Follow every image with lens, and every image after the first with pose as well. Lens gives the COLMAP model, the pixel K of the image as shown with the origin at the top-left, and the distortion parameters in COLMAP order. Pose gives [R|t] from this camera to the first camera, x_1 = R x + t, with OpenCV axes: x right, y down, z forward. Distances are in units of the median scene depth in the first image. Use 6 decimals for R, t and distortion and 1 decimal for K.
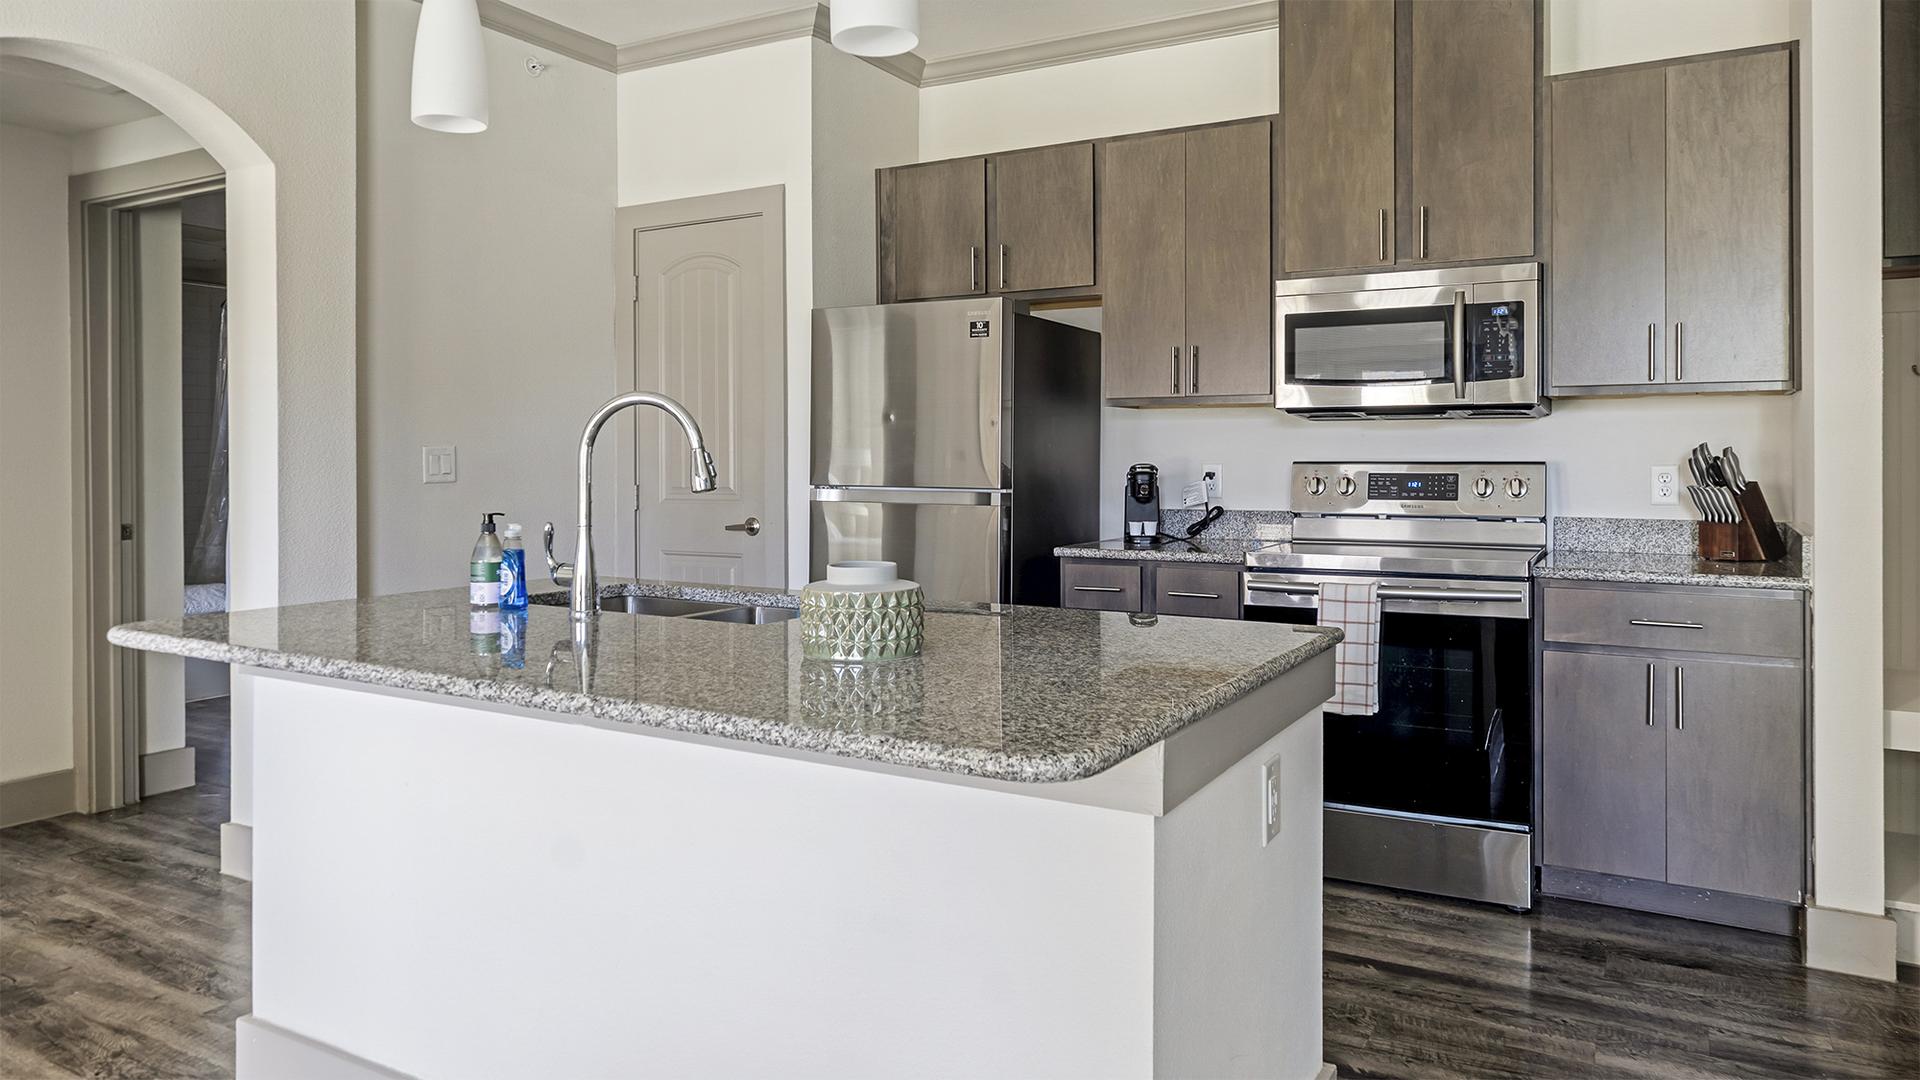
lens RADIAL K [[1225.6, 0, 1001.5], [0, 1225.6, 462.4], [0, 0, 1]] dist [-0.005221, 0.001489]
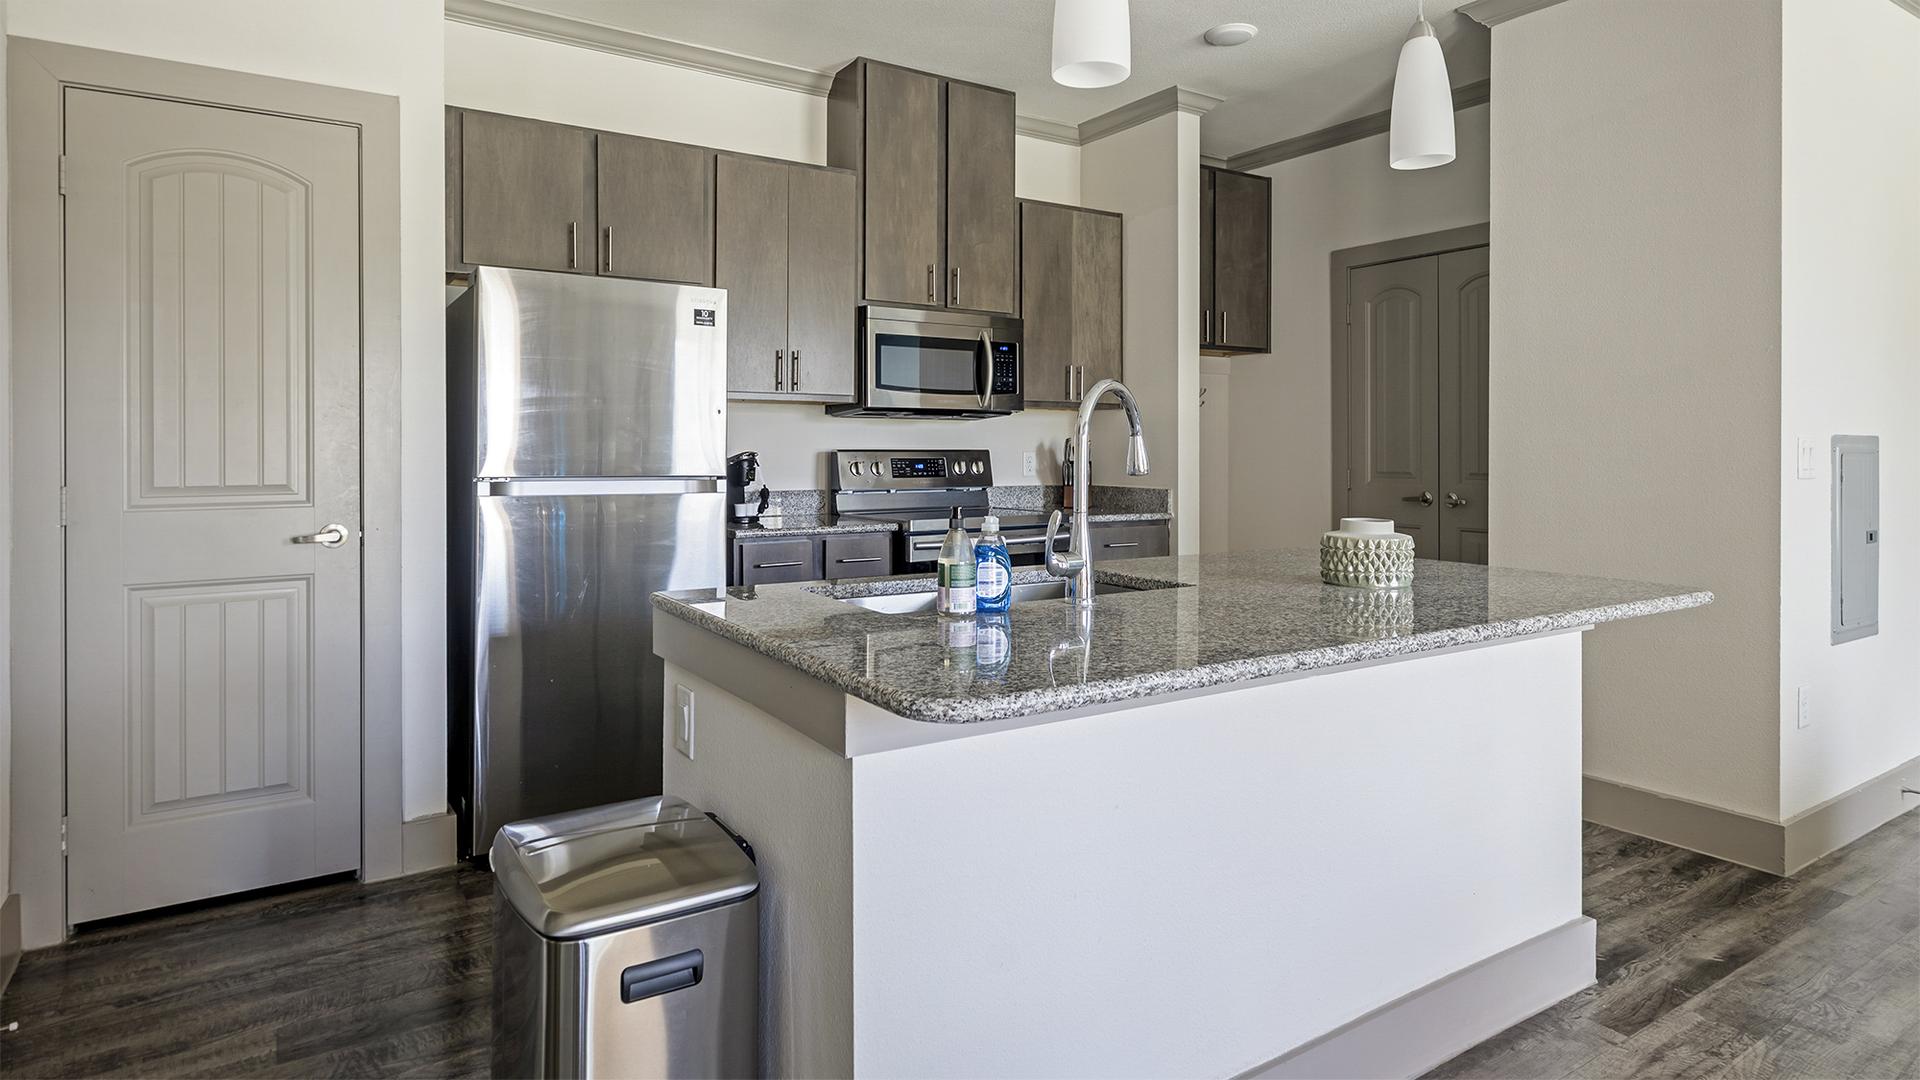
lens RADIAL K [[1049.9, 0, 949.5], [0, 1049.9, 433.9], [0, 0, 1]] dist [-0.005960, -0.000910]
pose [[0.473815, 0.013673, 0.880518, -0.668990], [0.004200, 0.999833, -0.017786, 0.002801], [-0.880614, 0.012126, 0.473679, 0.411486]]
